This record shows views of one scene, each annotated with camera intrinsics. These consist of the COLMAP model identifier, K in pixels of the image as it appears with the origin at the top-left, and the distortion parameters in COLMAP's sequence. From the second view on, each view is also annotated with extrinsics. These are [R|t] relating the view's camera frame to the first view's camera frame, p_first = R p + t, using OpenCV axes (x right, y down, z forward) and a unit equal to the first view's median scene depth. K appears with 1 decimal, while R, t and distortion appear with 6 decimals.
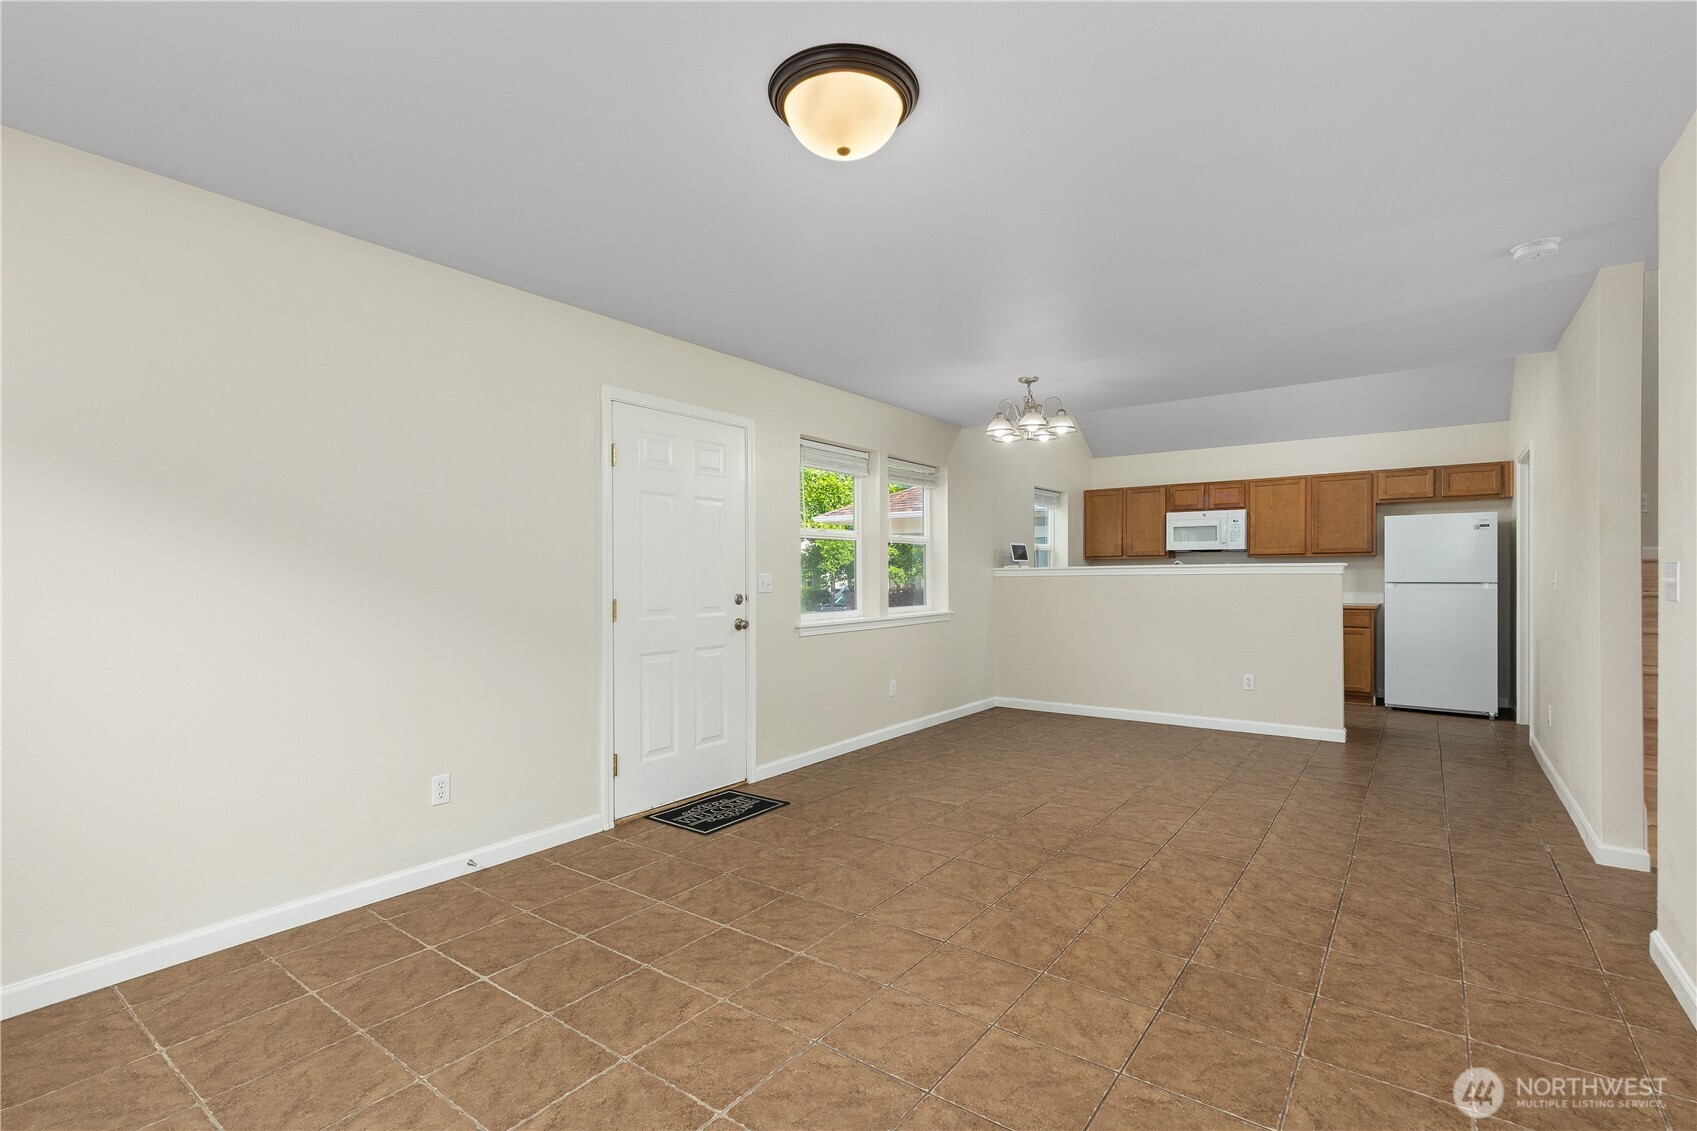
lens RADIAL K [[774.3, 0, 845.1], [0, 774.3, 576.9], [0, 0, 1]] dist [0.007072, -0.000509]
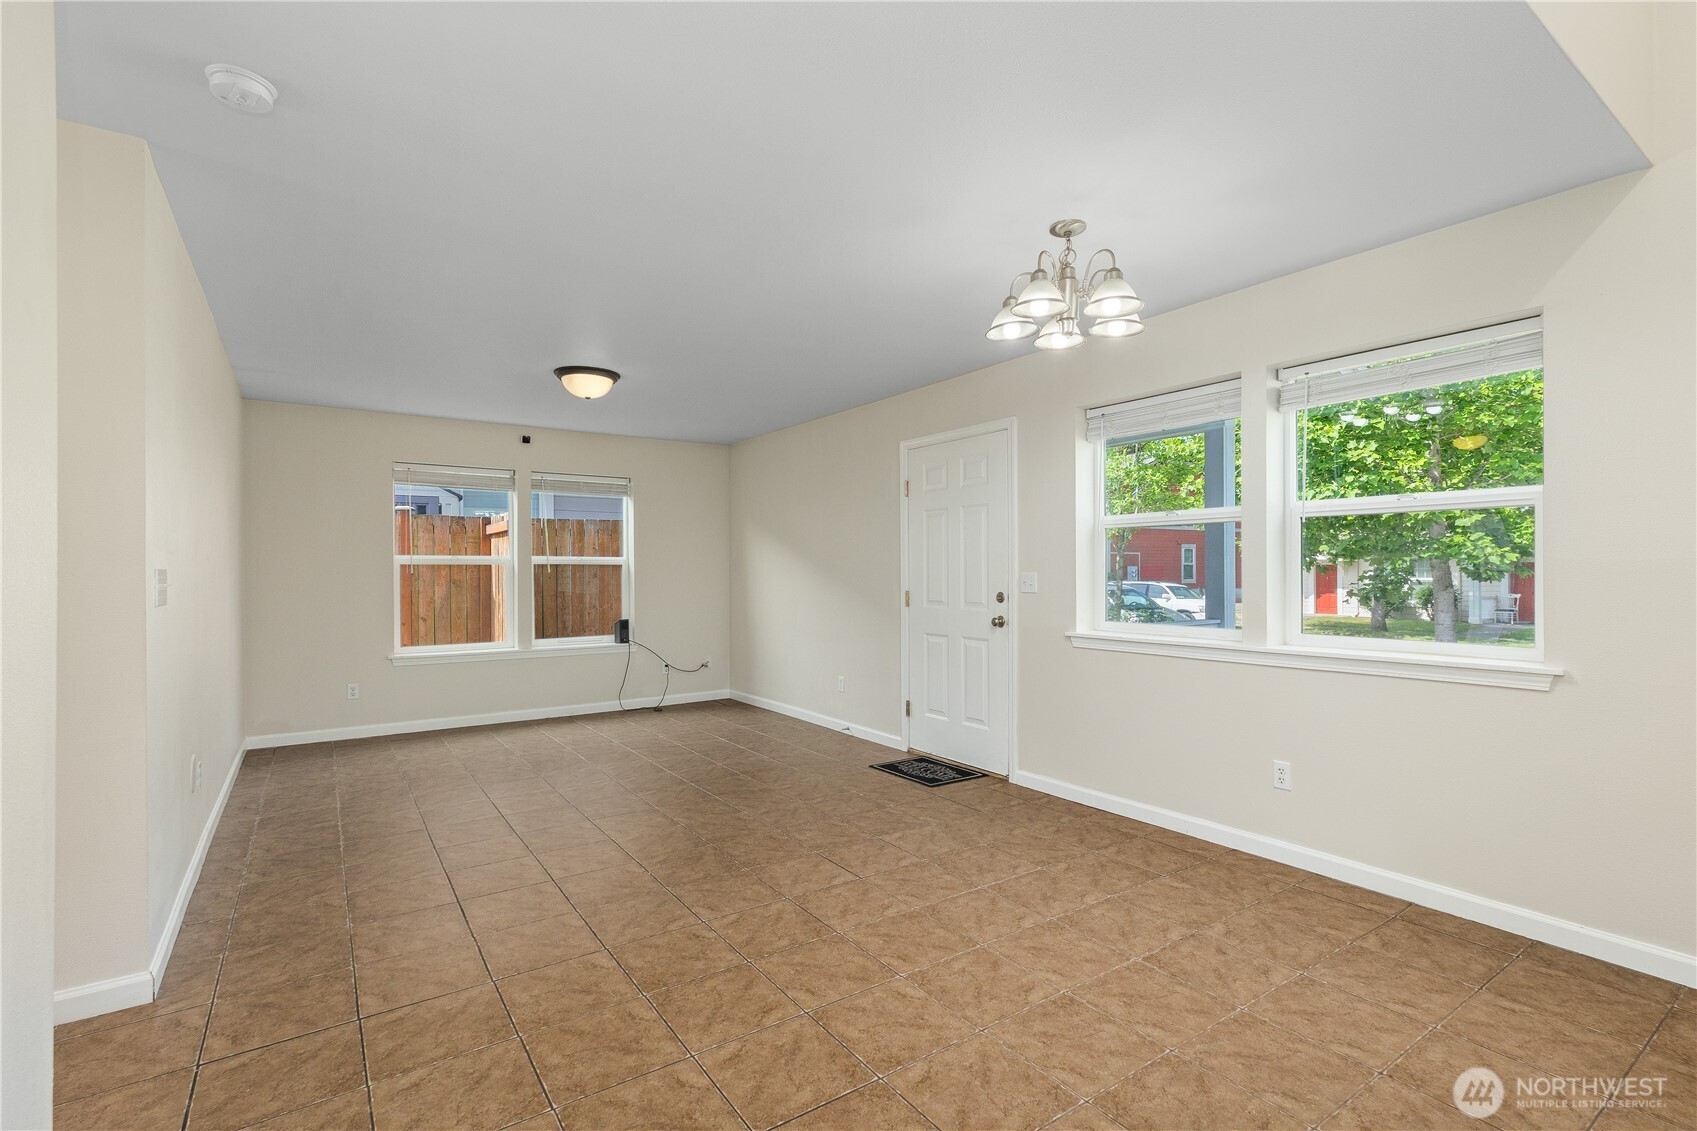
lens RADIAL K [[774.3, 0, 851.5], [0, 774.3, 569.8], [0, 0, 1]] dist [0.007072, -0.000509]
pose [[-0.317521, 0.000675, -0.948251, 0.993061], [0.001438, 0.999999, 0.000231, -0.009345], [0.948250, -0.001290, -0.317521, 1.250728]]
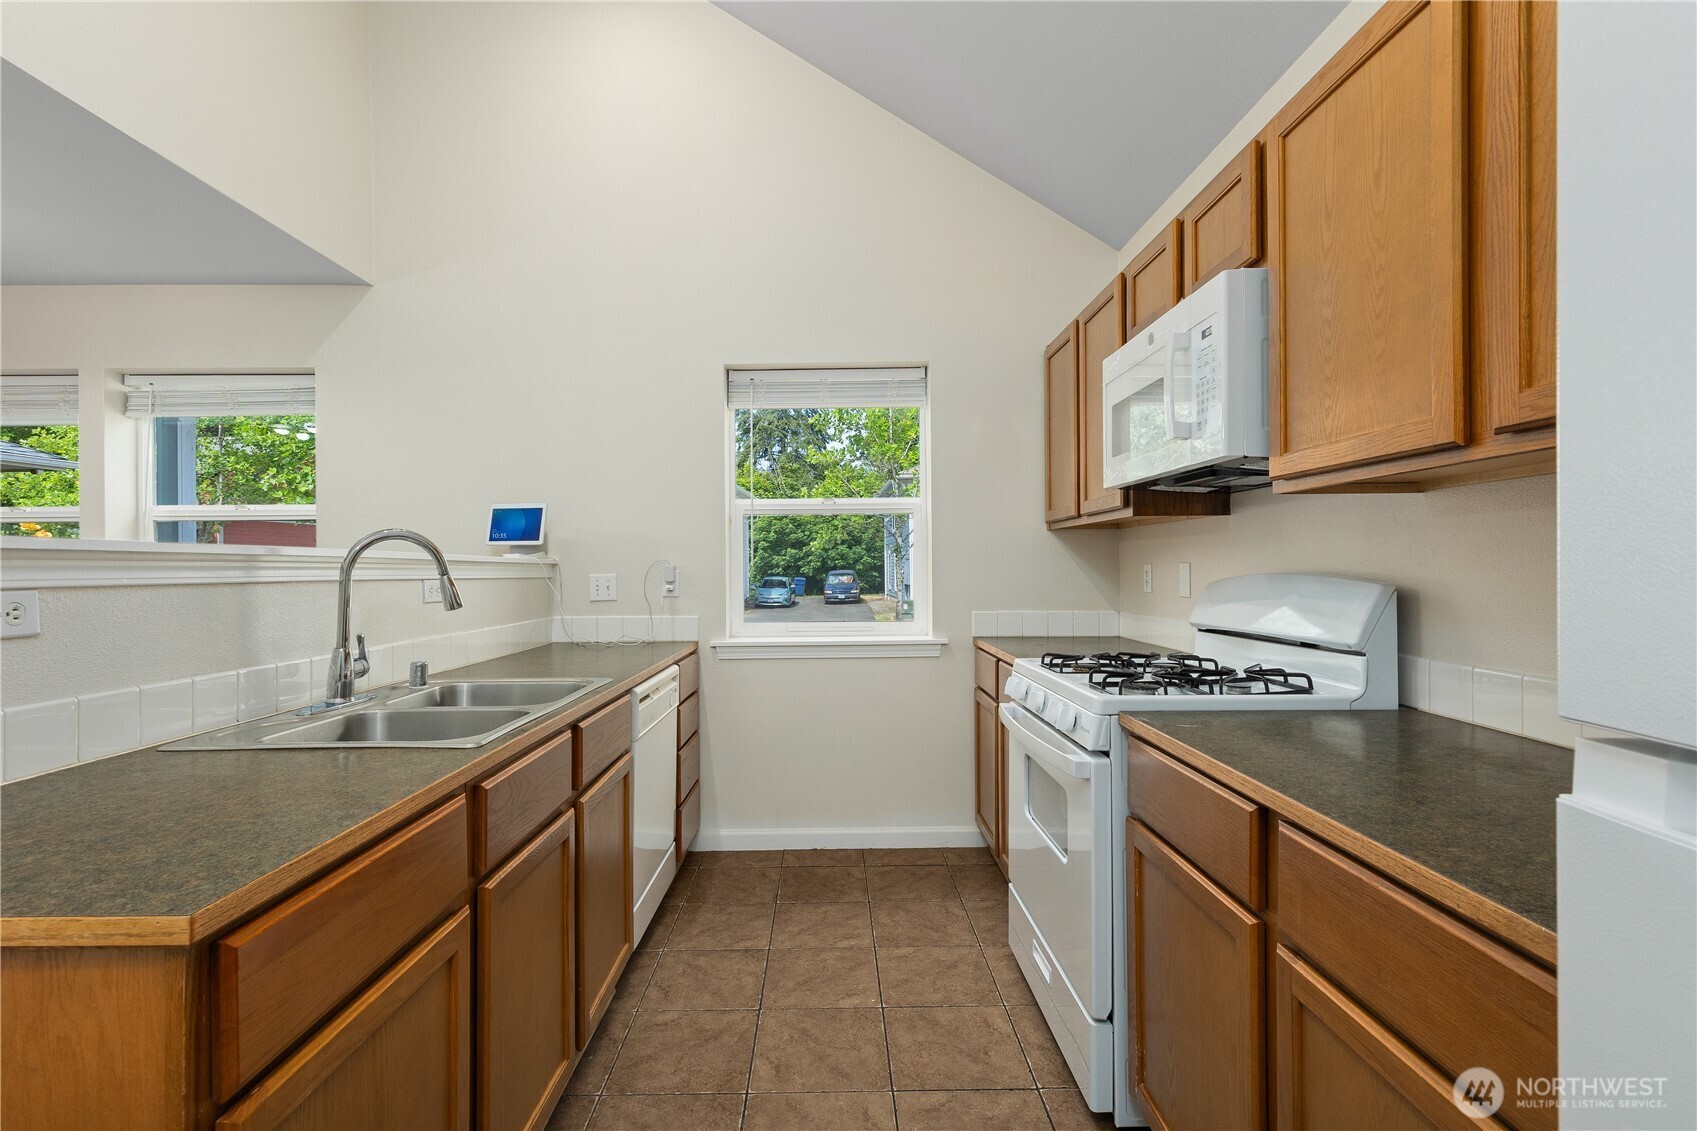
lens RADIAL K [[774.3, 0, 853.5], [0, 774.3, 564.7], [0, 0, 1]] dist [0.007072, -0.000509]
pose [[0.599997, -0.004422, -0.799990, 1.032664], [0.005287, 0.999985, -0.001562, -0.009465], [0.799985, -0.003292, 0.600011, 1.303536]]
